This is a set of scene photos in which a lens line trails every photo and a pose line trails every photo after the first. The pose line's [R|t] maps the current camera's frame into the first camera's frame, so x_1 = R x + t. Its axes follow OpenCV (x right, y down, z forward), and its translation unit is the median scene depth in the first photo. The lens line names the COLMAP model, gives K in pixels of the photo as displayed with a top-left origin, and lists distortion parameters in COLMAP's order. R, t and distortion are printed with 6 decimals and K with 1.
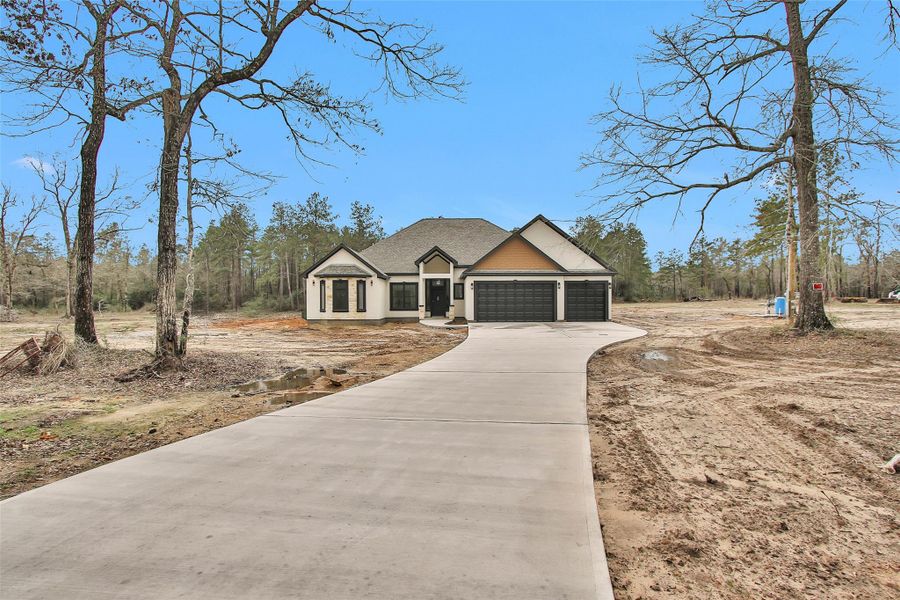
lens RADIAL K [[452.8, 0, 449.7], [0, 452.8, 292.0], [0, 0, 1]] dist [-0.001060, -0.000437]
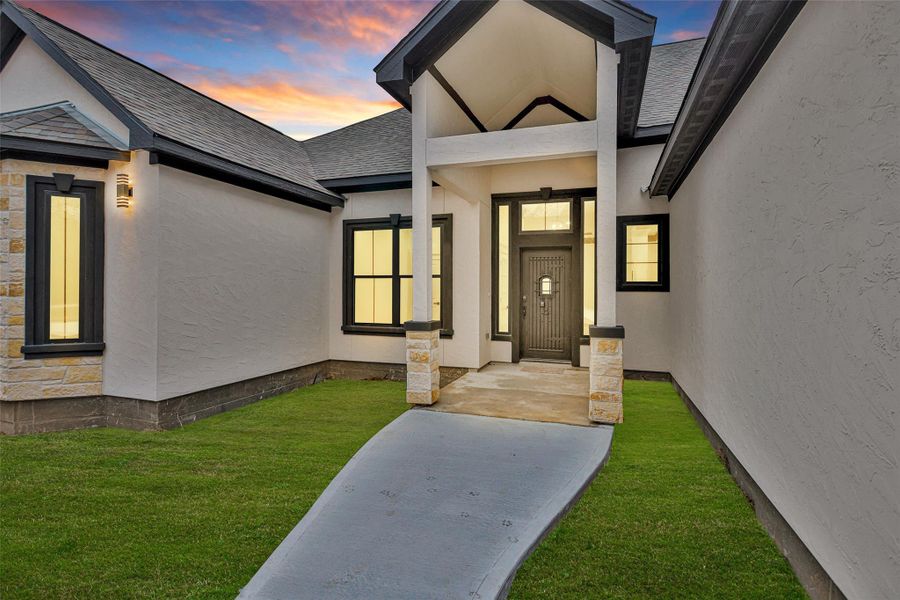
lens RADIAL K [[452.8, 0, 449.7], [0, 452.8, 292.0], [0, 0, 1]] dist [-0.001060, -0.000437]
pose [[0.943905, -0.004726, -0.330185, 0.005010], [0.006386, 0.999972, 0.003941, 0.017306], [0.330157, -0.005828, 0.943908, 0.780140]]
